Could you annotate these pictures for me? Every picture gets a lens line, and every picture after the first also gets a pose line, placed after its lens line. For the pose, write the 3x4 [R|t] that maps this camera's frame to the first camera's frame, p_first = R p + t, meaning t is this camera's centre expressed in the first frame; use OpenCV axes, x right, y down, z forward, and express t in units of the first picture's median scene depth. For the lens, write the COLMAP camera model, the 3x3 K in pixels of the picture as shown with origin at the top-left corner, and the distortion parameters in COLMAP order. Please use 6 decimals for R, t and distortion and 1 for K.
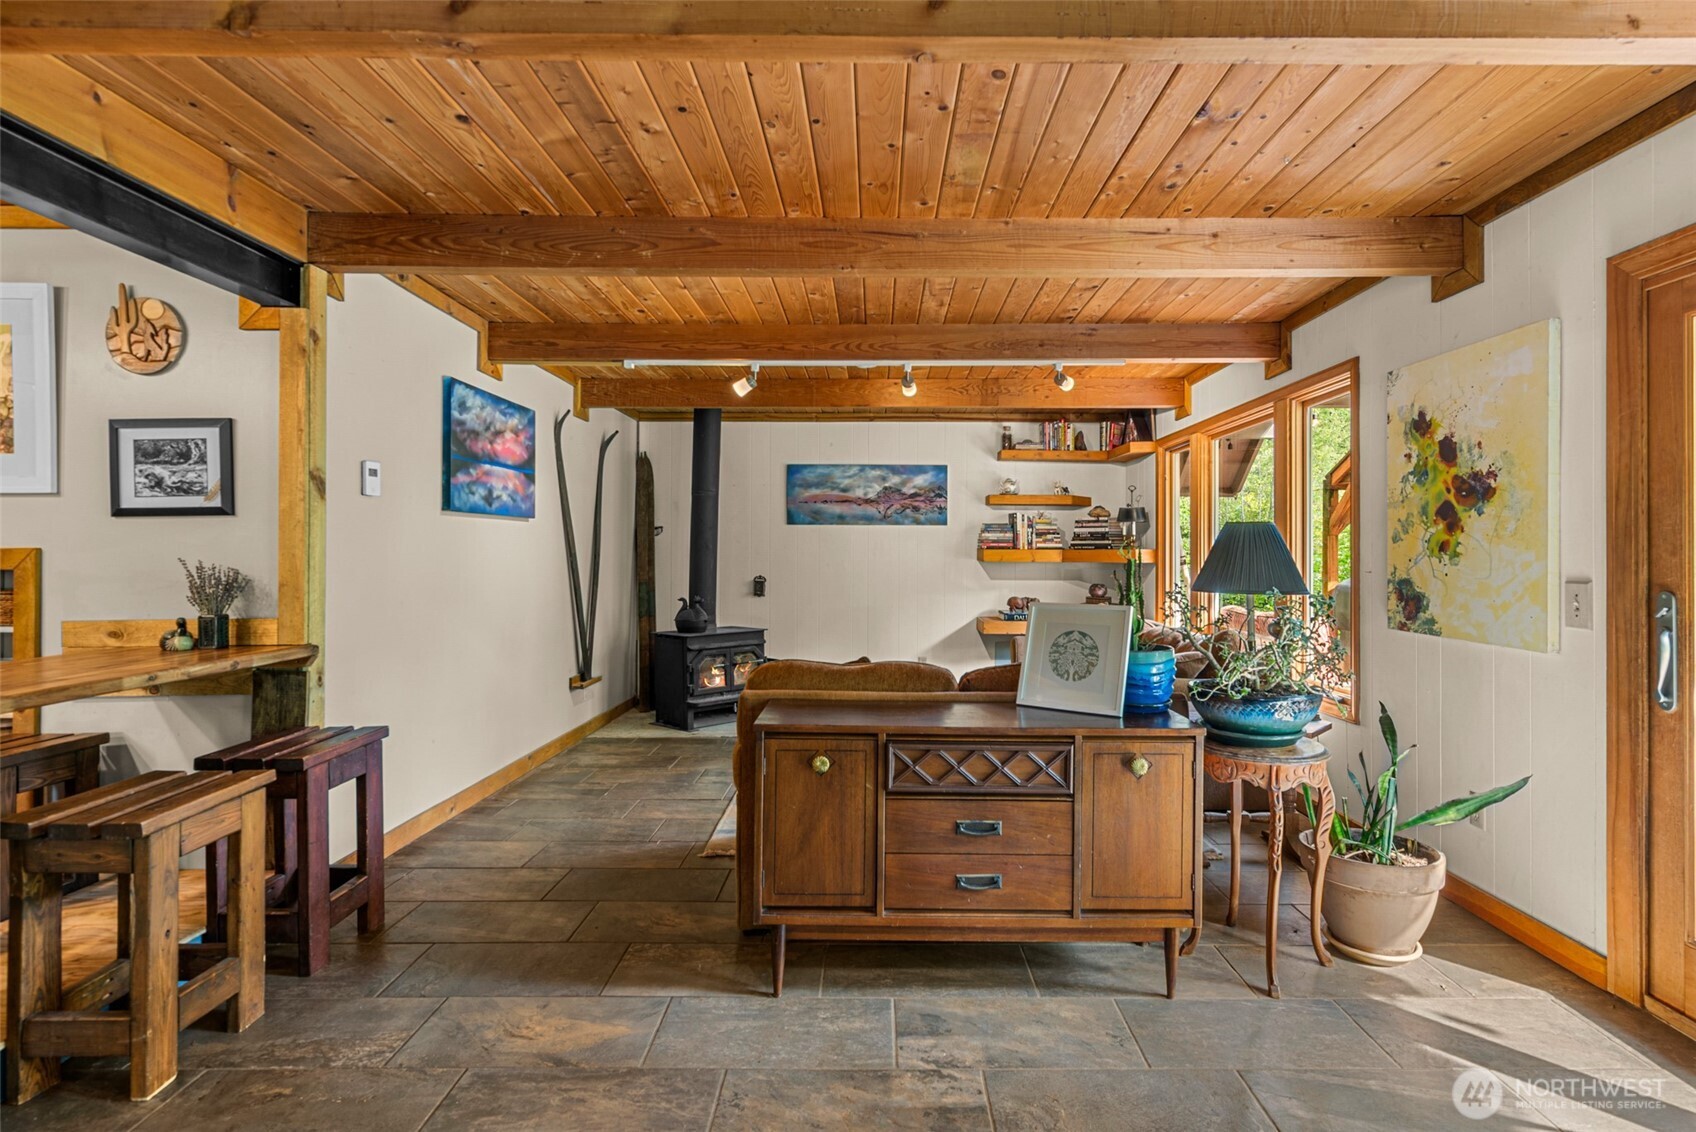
lens RADIAL K [[841.7, 0, 903.7], [0, 841.7, 549.7], [0, 0, 1]] dist [0.001496, 0.000445]
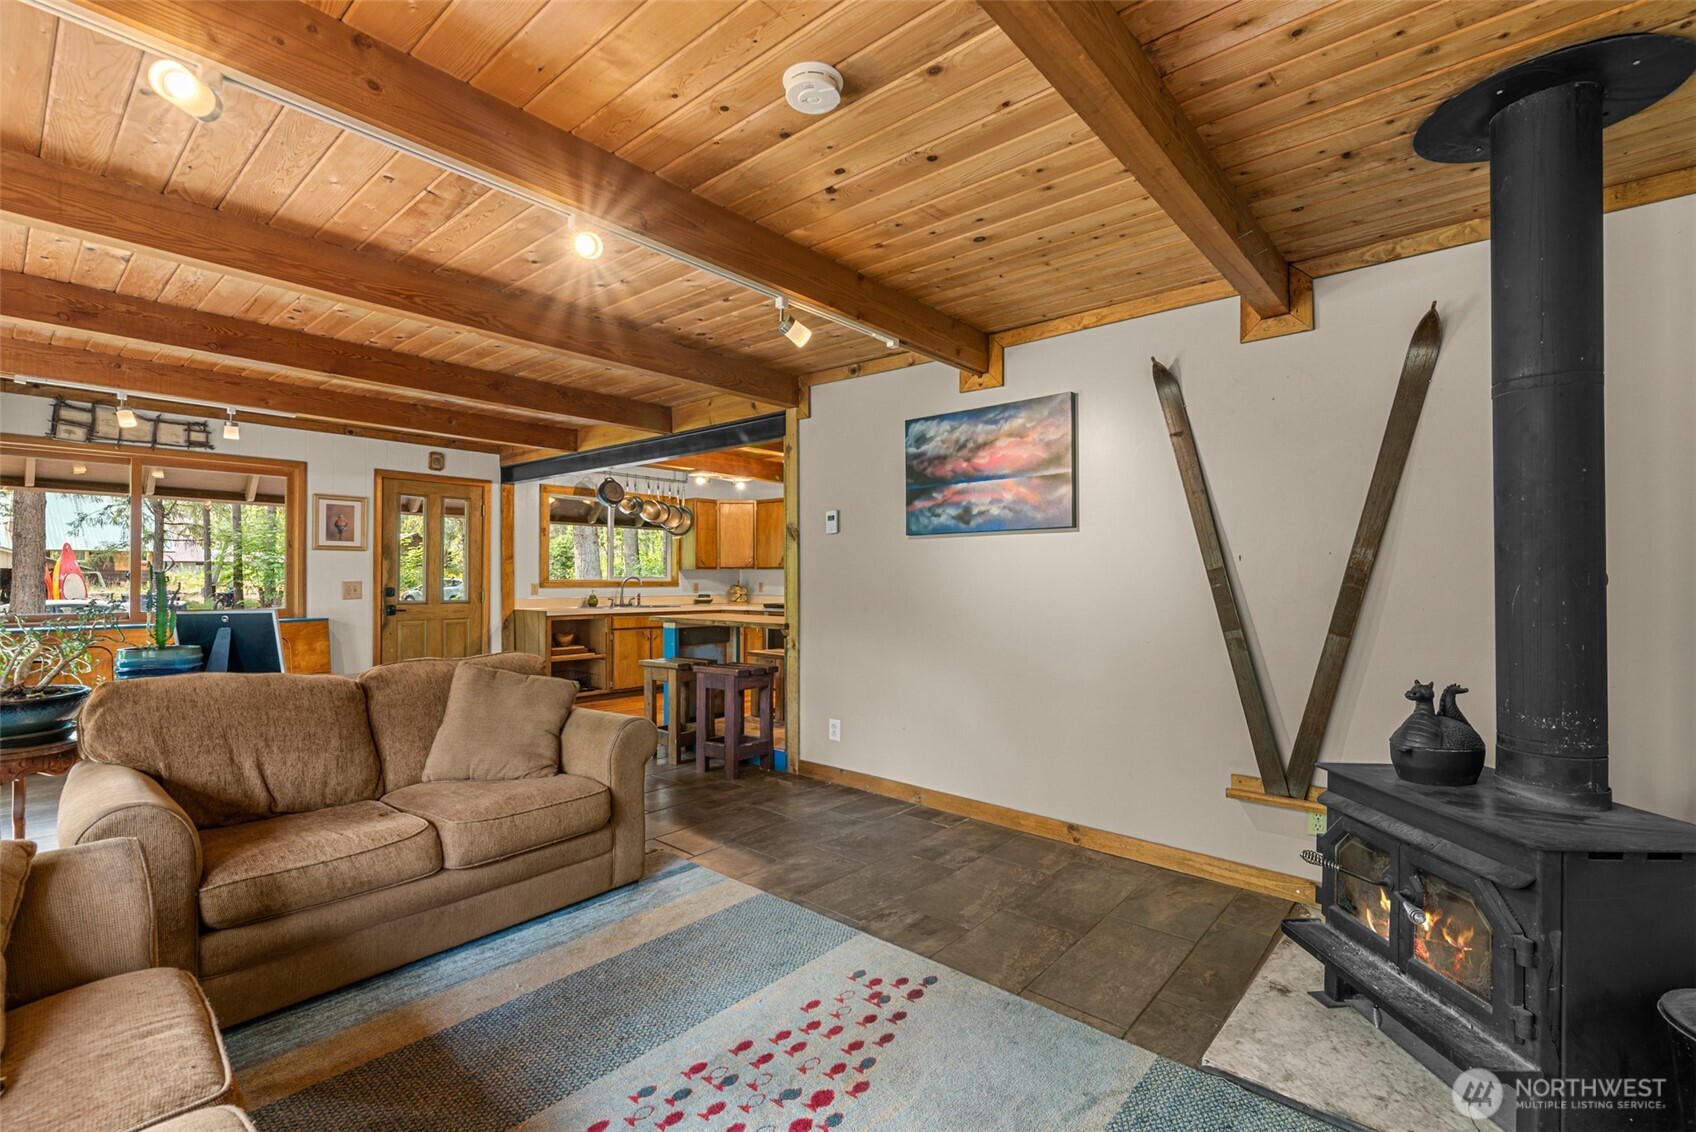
lens RADIAL K [[745.1, 0, 867.8], [0, 745.1, 572.0], [0, 0, 1]] dist [0.000902, -0.000135]
pose [[-0.661498, -0.007365, -0.749911, 0.244410], [0.000129, 0.999951, -0.009934, 0.013246], [0.749947, -0.006668, -0.661464, 1.507330]]
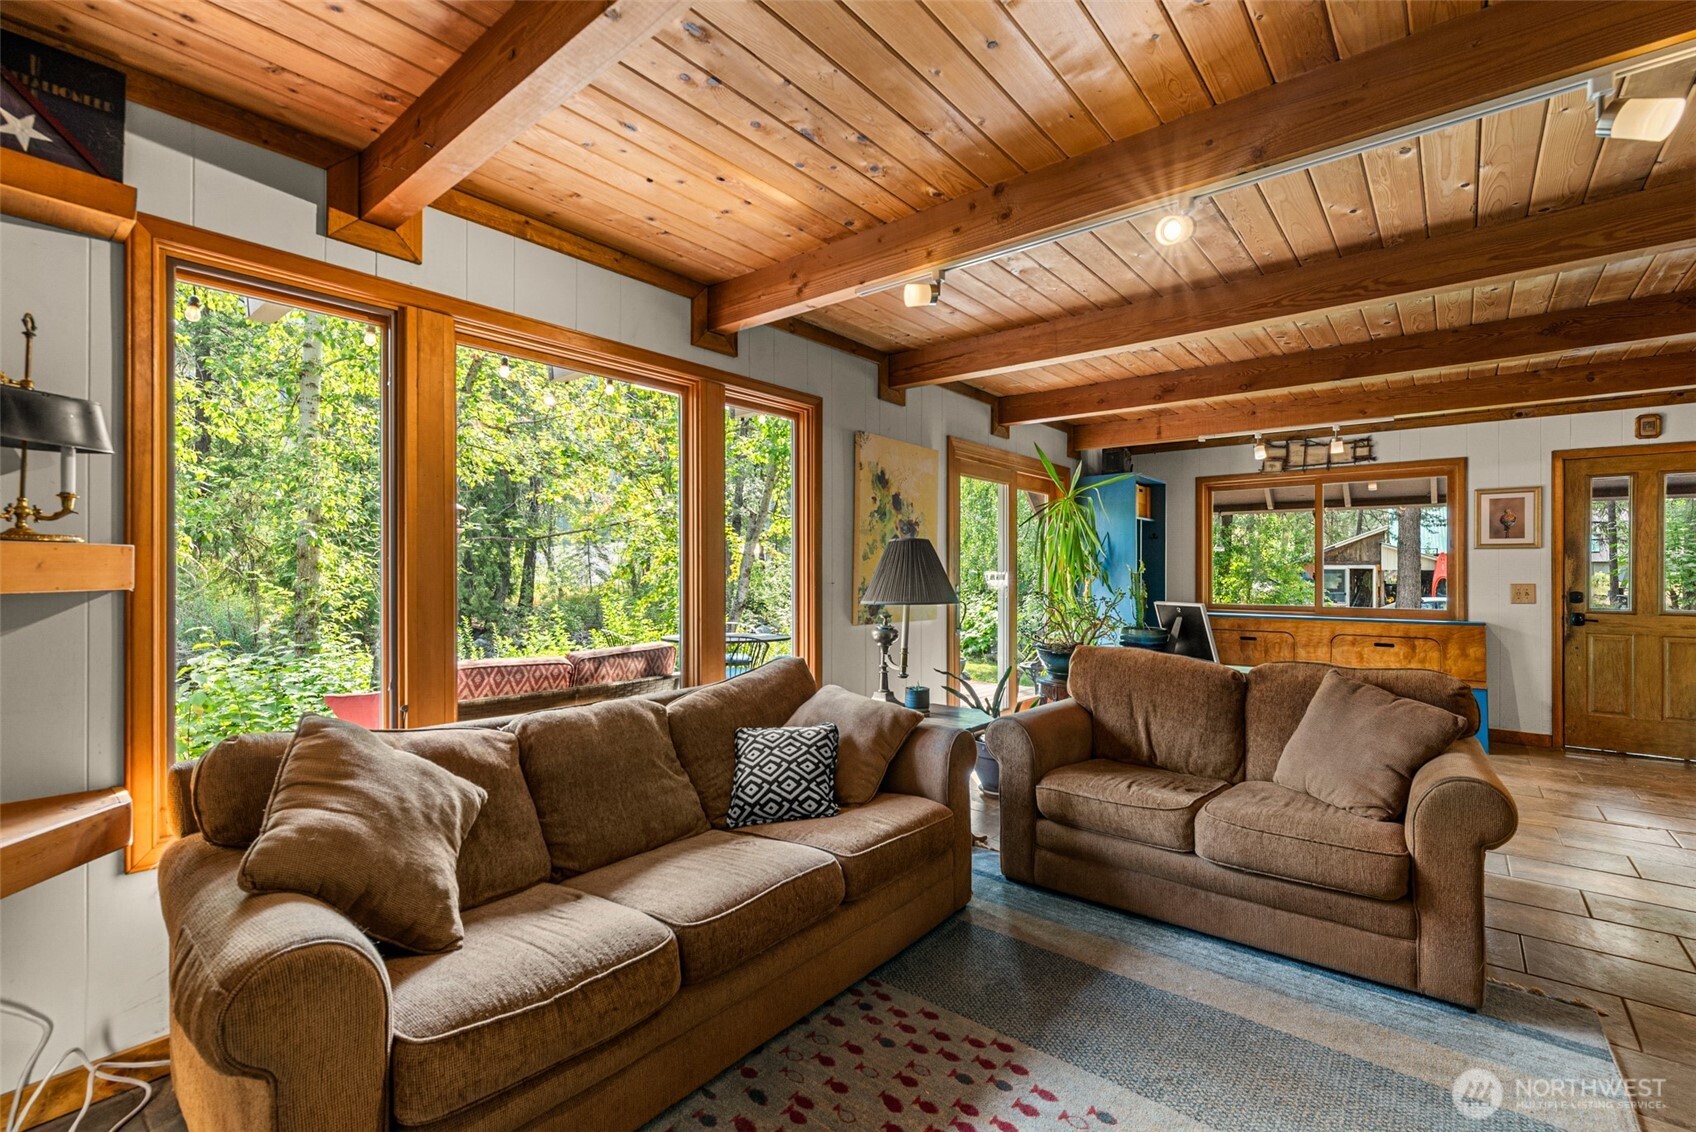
lens RADIAL K [[748.4, 0, 840.1], [0, 748.4, 569.9], [0, 0, 1]] dist [-0.003641, -0.000444]
pose [[-0.751221, -0.003284, 0.660042, -0.144899], [-0.008837, 0.999948, -0.005083, 0.010568], [-0.659991, -0.009652, -0.751211, 1.532230]]
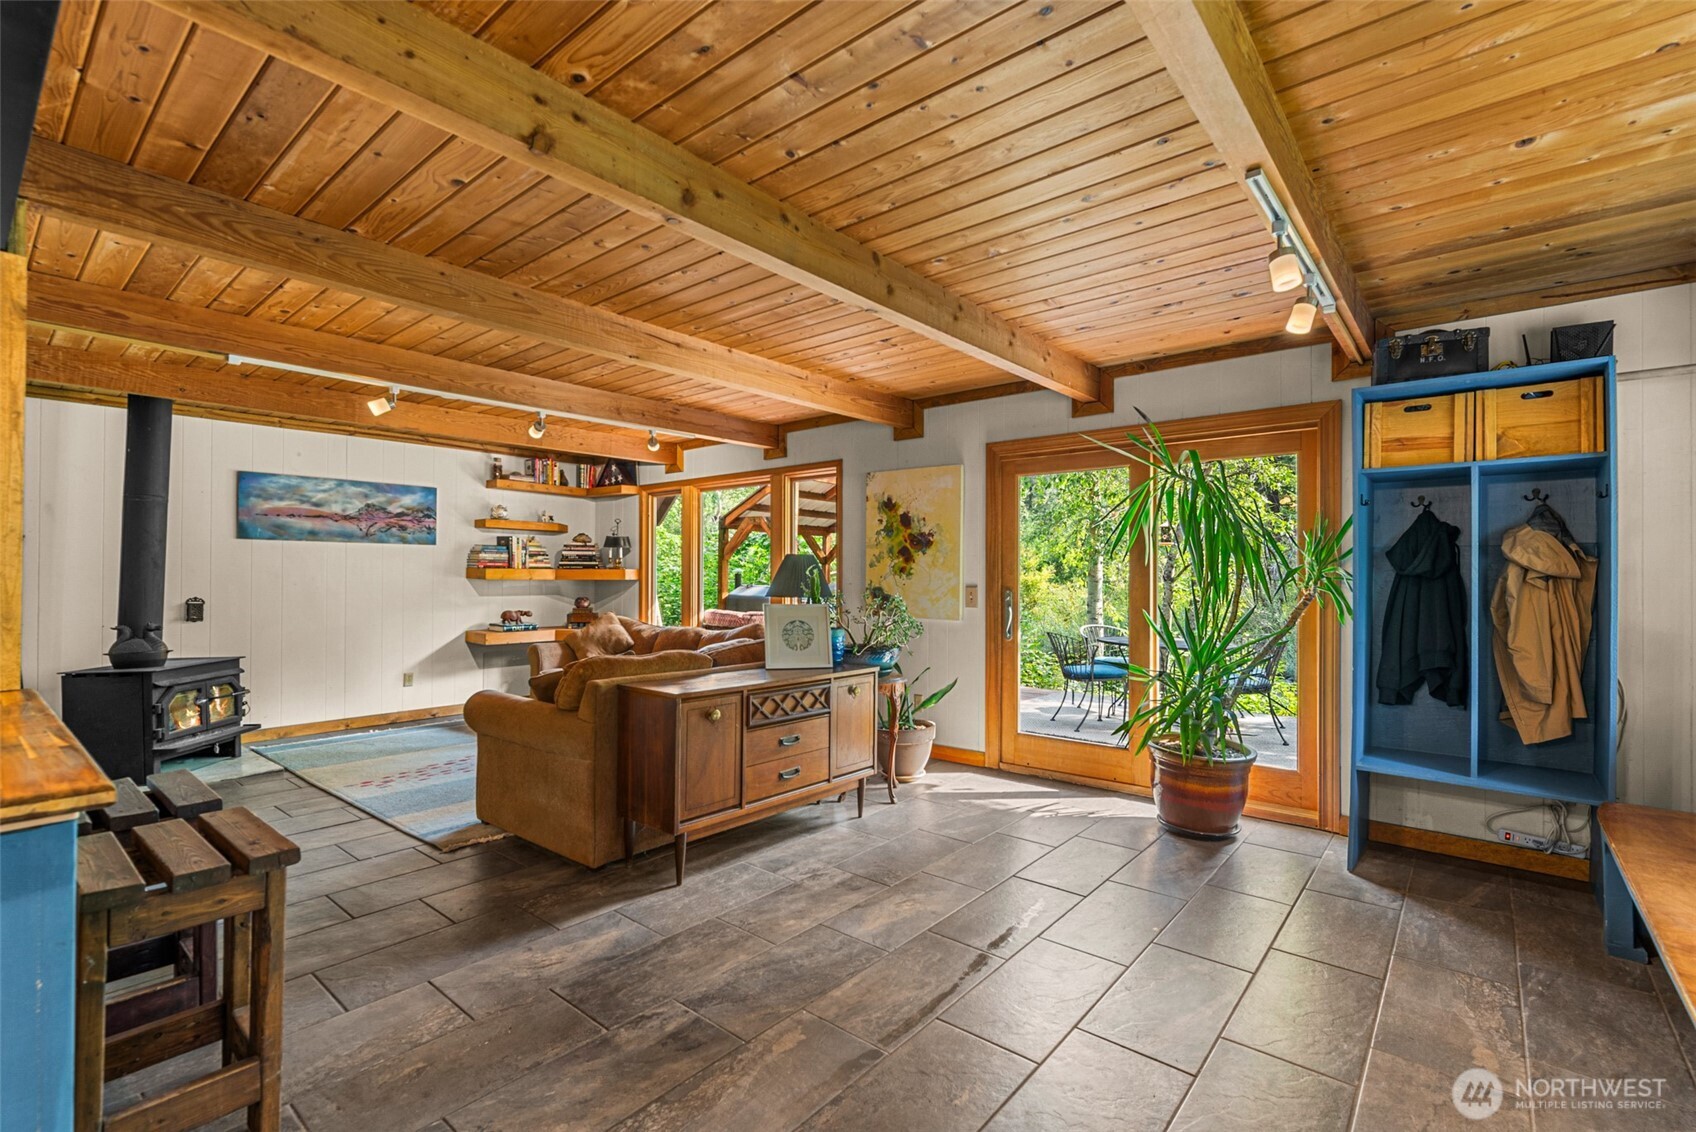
lens RADIAL K [[739.1, 0, 892.2], [0, 739.1, 569.2], [0, 0, 1]] dist [0.001560, 0.000072]
pose [[0.632951, 0.005545, 0.774172, -0.504043], [-0.006363, 0.999978, -0.001960, -0.001275], [-0.774165, -0.003686, 0.632973, -0.036549]]
